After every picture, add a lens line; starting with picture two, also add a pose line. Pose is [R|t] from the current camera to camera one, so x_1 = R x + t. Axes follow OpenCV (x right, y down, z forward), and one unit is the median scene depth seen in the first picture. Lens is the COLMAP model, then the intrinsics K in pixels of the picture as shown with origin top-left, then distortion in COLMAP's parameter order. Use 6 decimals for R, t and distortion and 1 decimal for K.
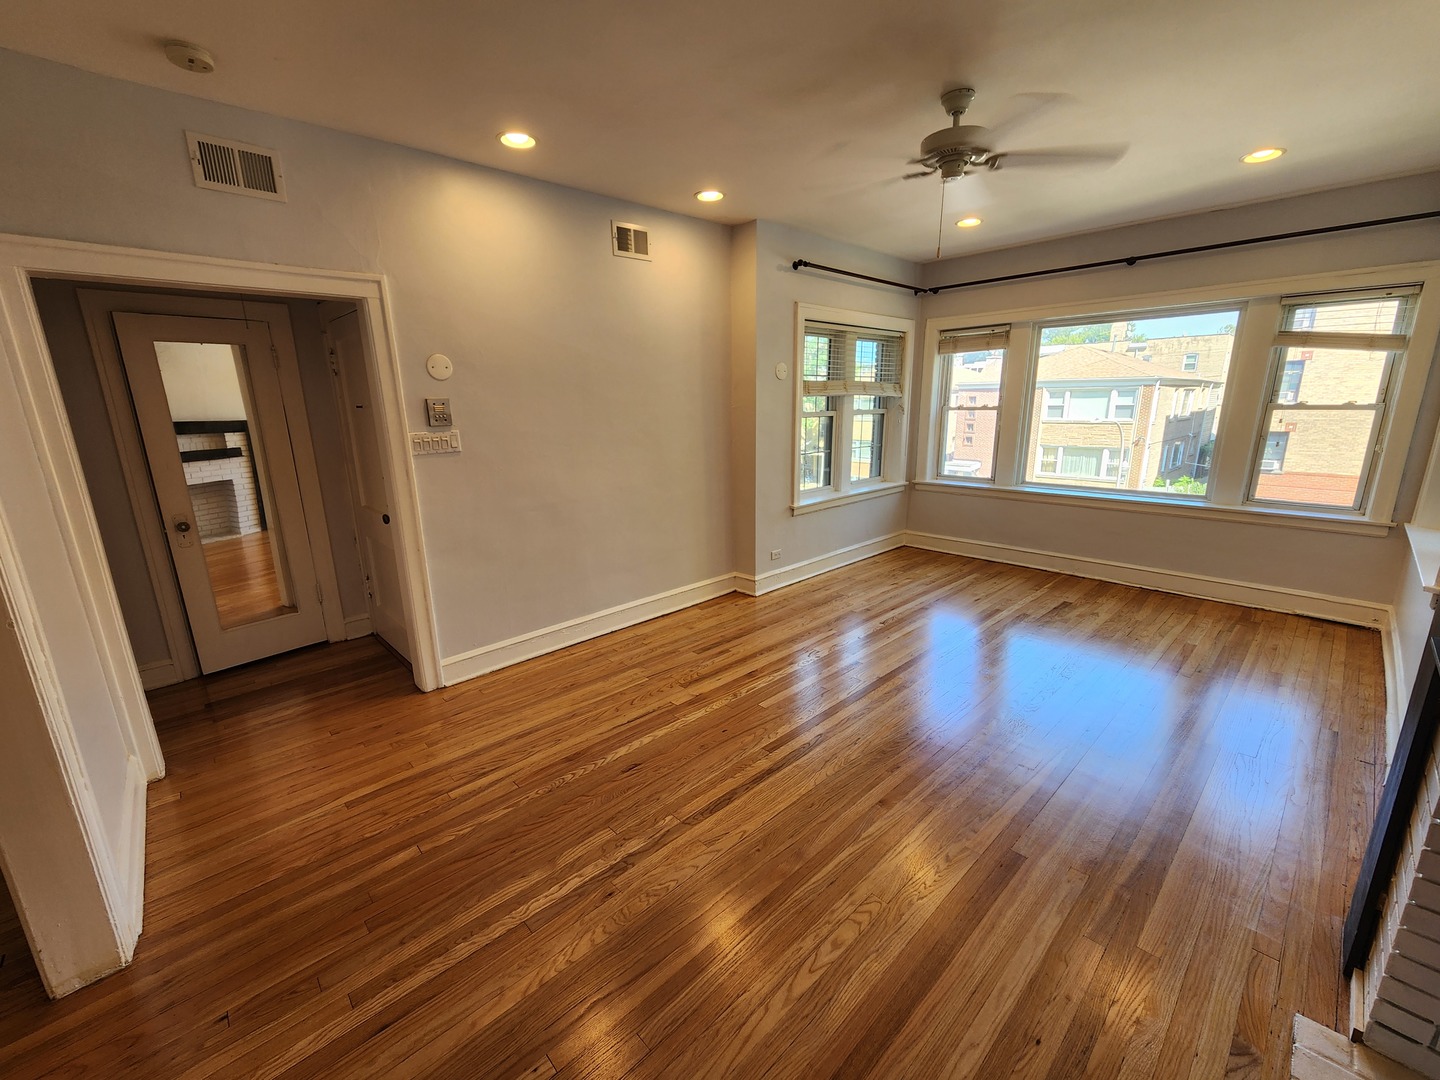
lens RADIAL K [[590.7, 0, 697.0], [0, 590.7, 528.9], [0, 0, 1]] dist [0.000232, -0.001109]
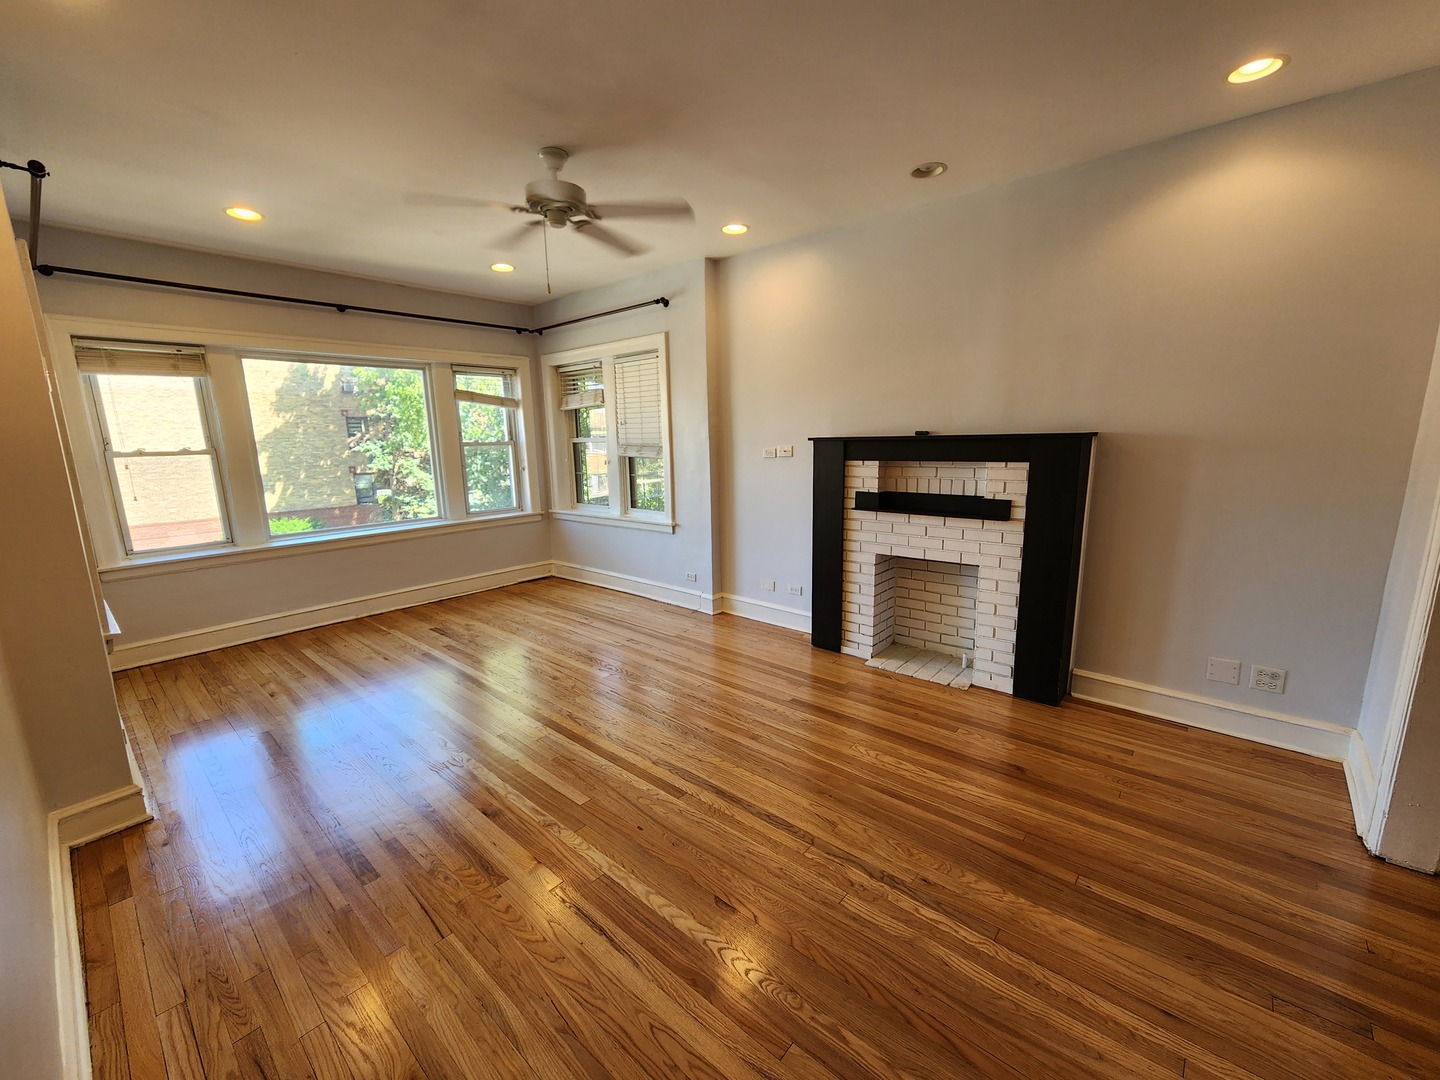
lens RADIAL K [[590.7, 0, 723.3], [0, 590.7, 540.6], [0, 0, 1]] dist [0.000232, -0.001109]
pose [[-0.115349, -0.157101, 0.980823, -0.393382], [0.231182, 0.956054, 0.180322, -0.085523], [-0.966048, 0.247549, -0.073961, 0.484493]]
